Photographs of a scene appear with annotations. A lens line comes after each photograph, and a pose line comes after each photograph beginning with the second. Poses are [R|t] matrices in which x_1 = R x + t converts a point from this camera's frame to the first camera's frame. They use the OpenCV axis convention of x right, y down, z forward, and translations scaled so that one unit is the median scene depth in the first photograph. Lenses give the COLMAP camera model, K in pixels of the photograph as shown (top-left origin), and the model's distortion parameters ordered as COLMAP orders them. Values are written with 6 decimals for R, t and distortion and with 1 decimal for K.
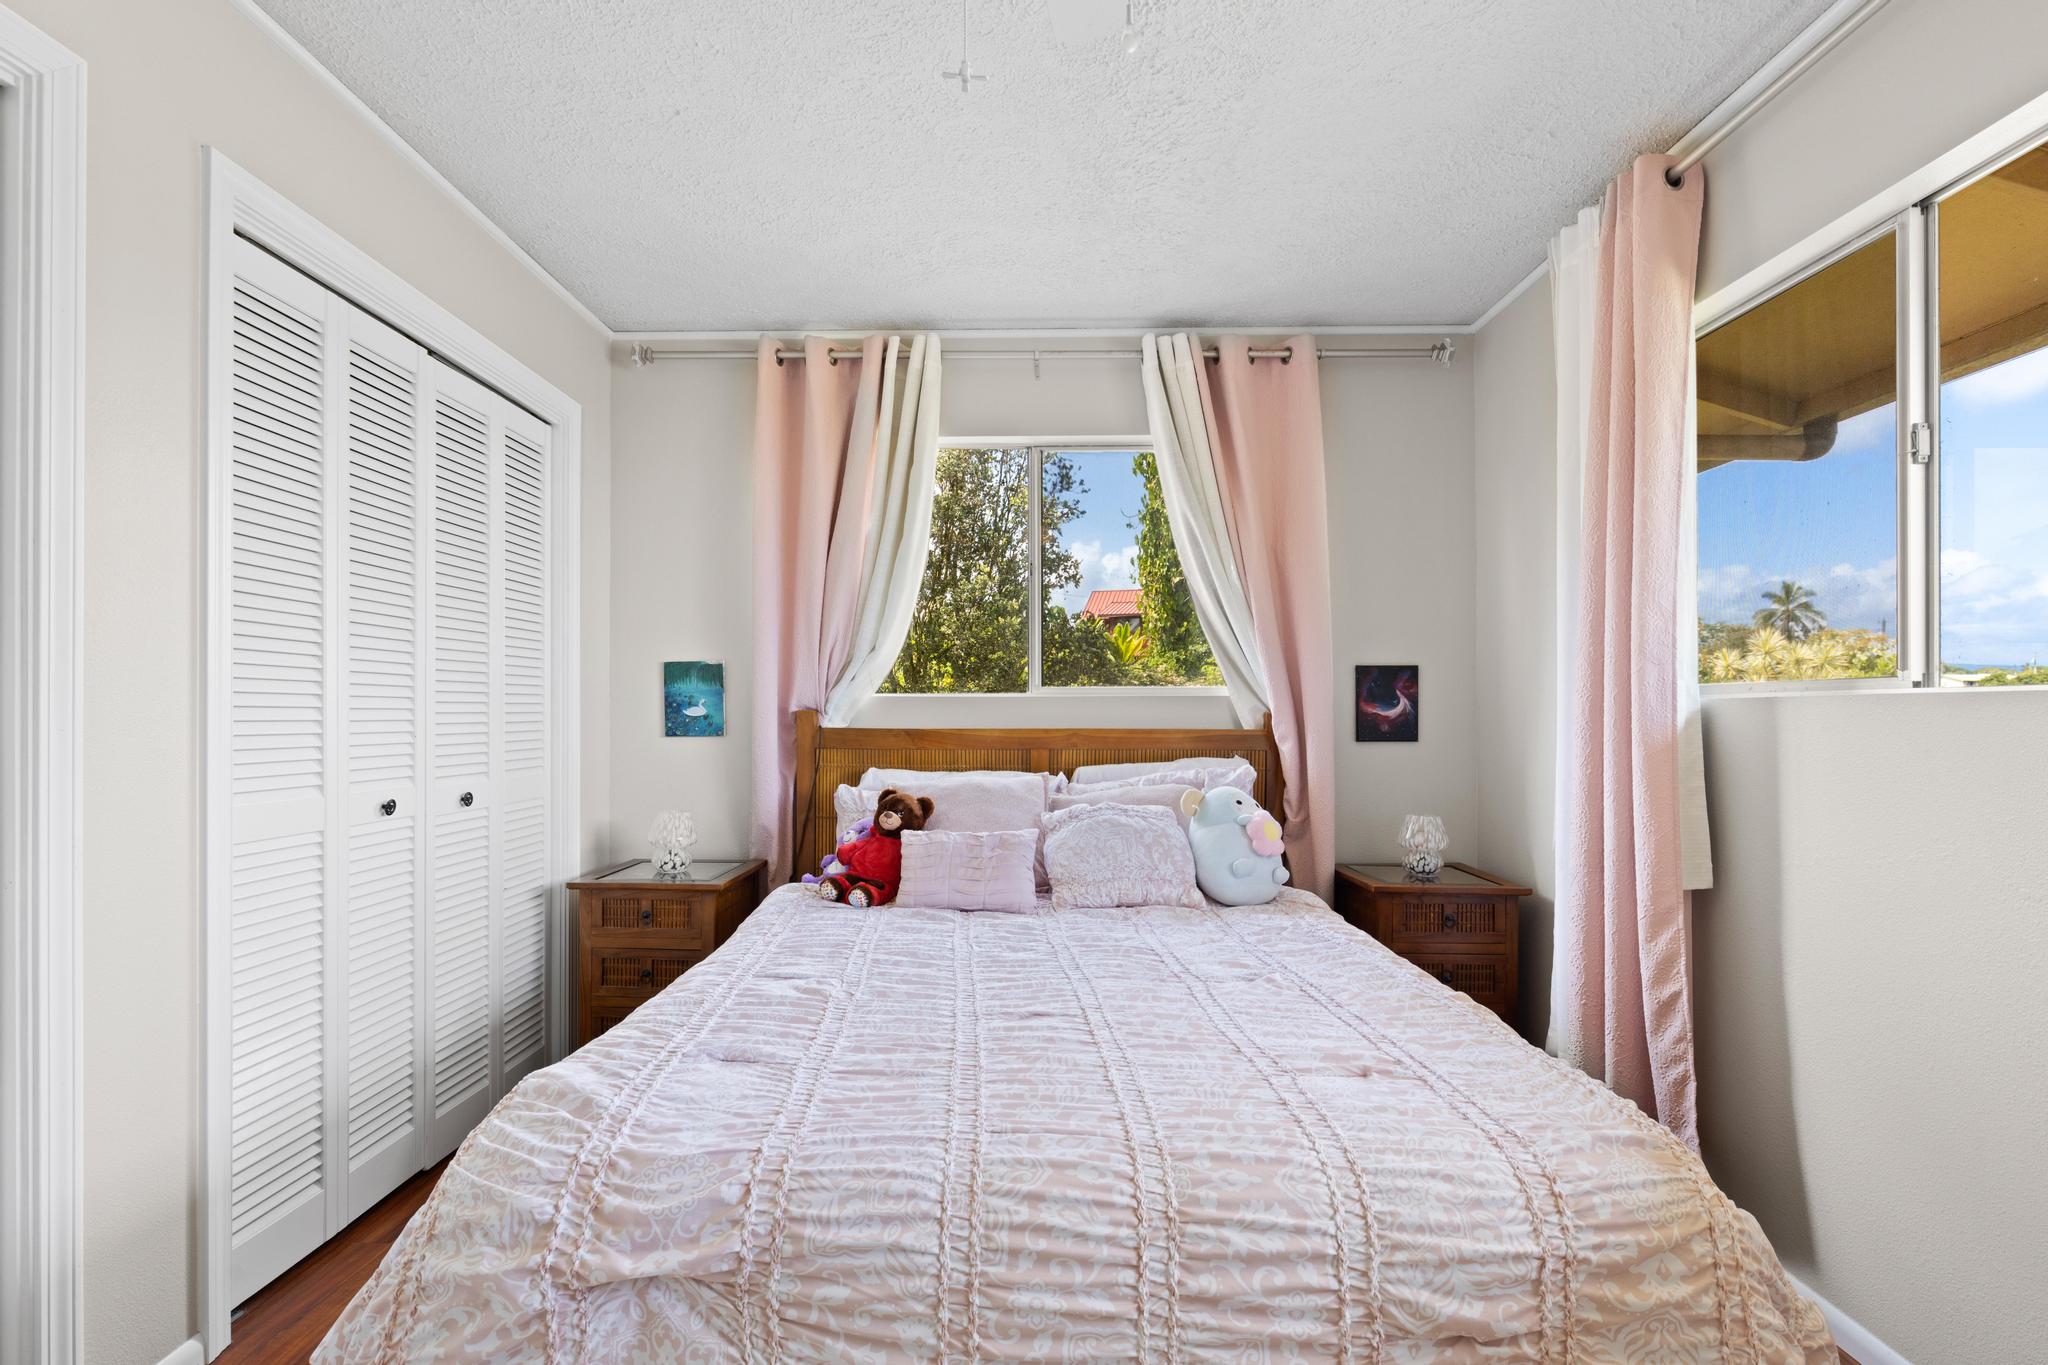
lens RADIAL K [[956.2, 0, 1019.1], [0, 956.2, 716.1], [0, 0, 1]] dist [-0.010457, 0.000110]
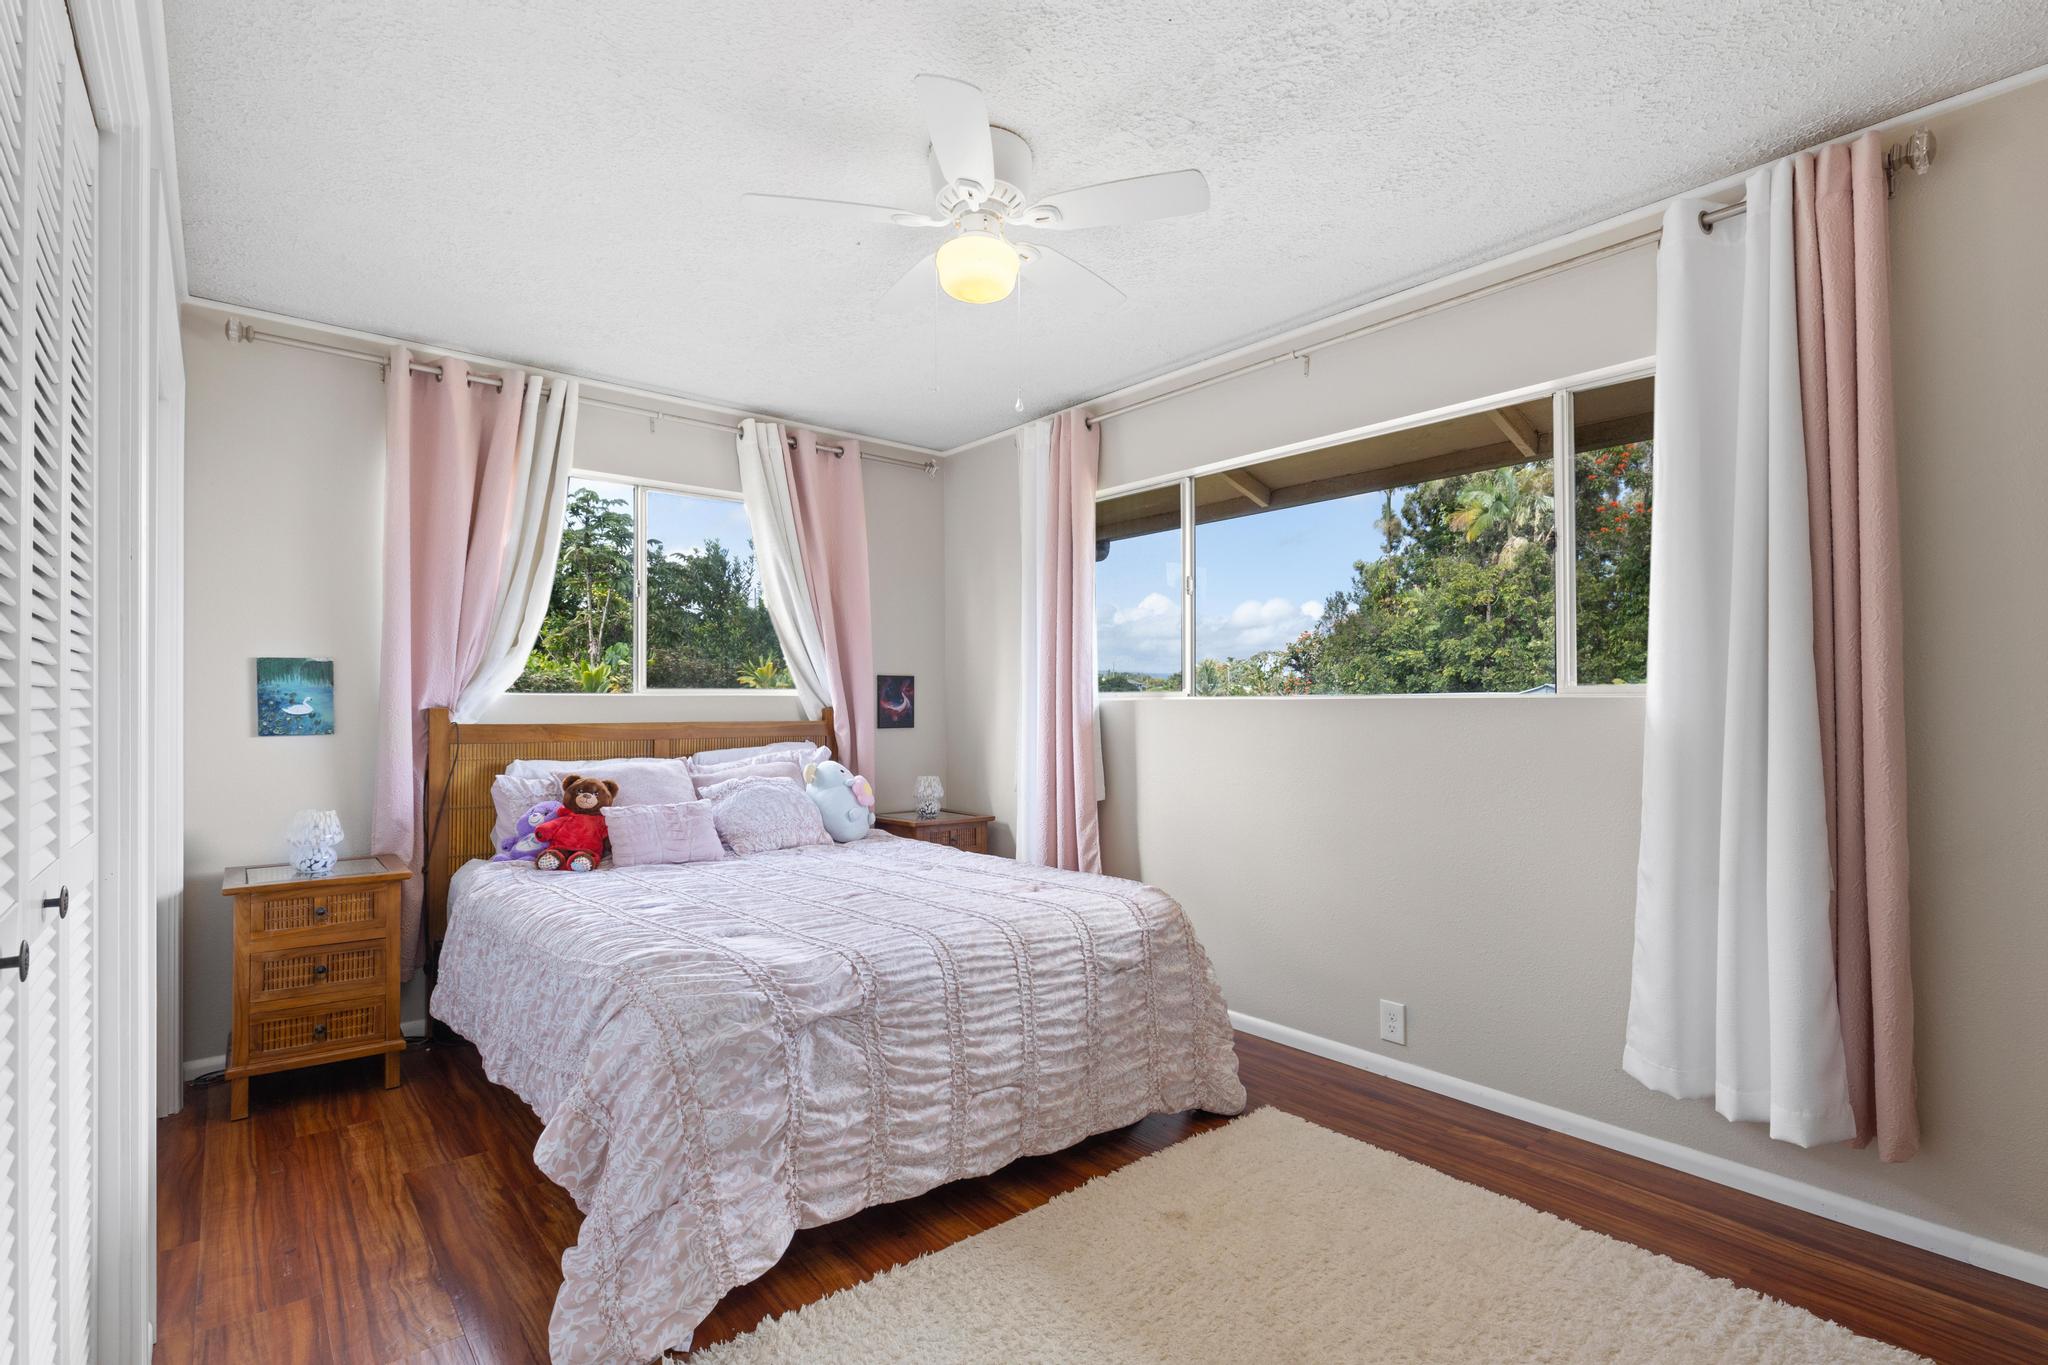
lens RADIAL K [[956.2, 0, 1019.1], [0, 956.2, 716.1], [0, 0, 1]] dist [-0.010457, 0.000110]
pose [[0.747750, -0.009376, 0.663914, -0.542138], [0.004503, 0.999949, 0.009050, -0.004695], [-0.663965, -0.003777, 0.747754, -0.260623]]
